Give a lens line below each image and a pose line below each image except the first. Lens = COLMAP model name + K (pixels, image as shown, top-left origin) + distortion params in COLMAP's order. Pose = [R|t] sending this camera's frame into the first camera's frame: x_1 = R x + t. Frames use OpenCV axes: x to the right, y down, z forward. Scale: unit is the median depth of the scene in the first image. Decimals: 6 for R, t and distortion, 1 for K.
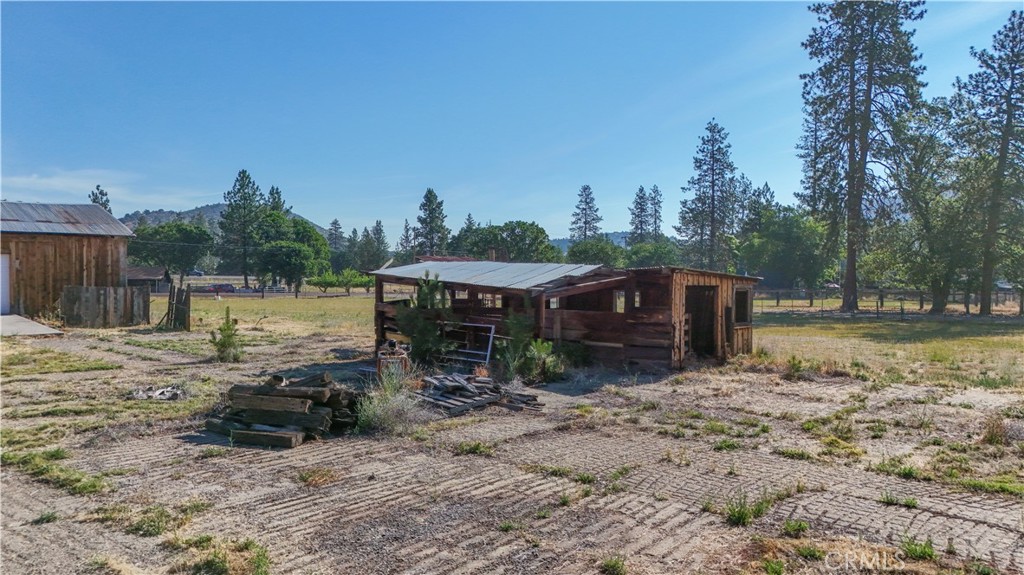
lens RADIAL K [[748.3, 0, 511.6], [0, 748.3, 284.4], [0, 0, 1]] dist [0.035945, -0.026072]
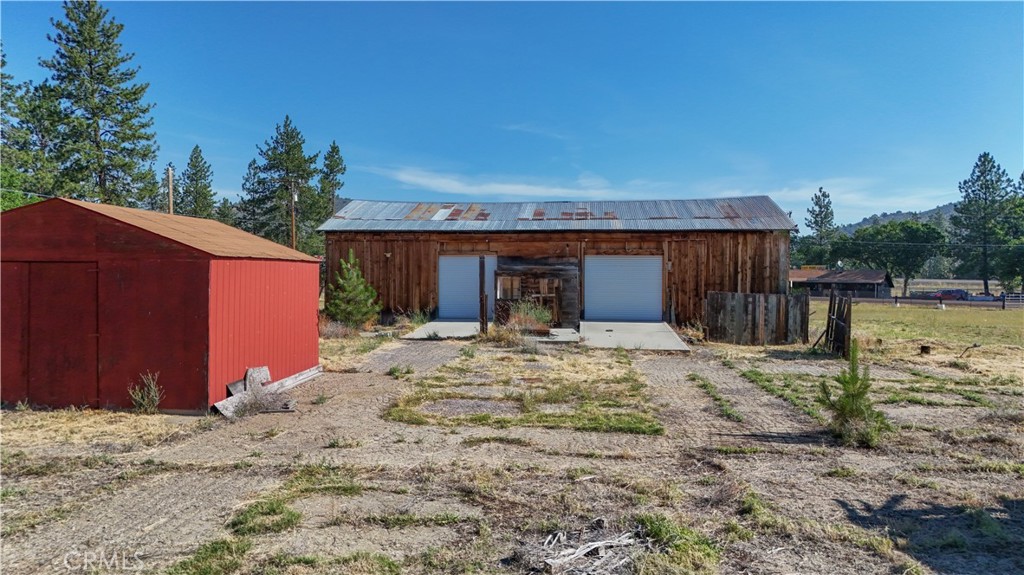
lens RADIAL K [[748.3, 0, 511.1], [0, 748.3, 286.3], [0, 0, 1]] dist [0.035945, -0.026072]
pose [[0.613615, 0.013310, -0.789493, -0.062720], [-0.014910, 0.999875, 0.005268, -0.004507], [0.789465, 0.008539, 0.613736, 0.287917]]
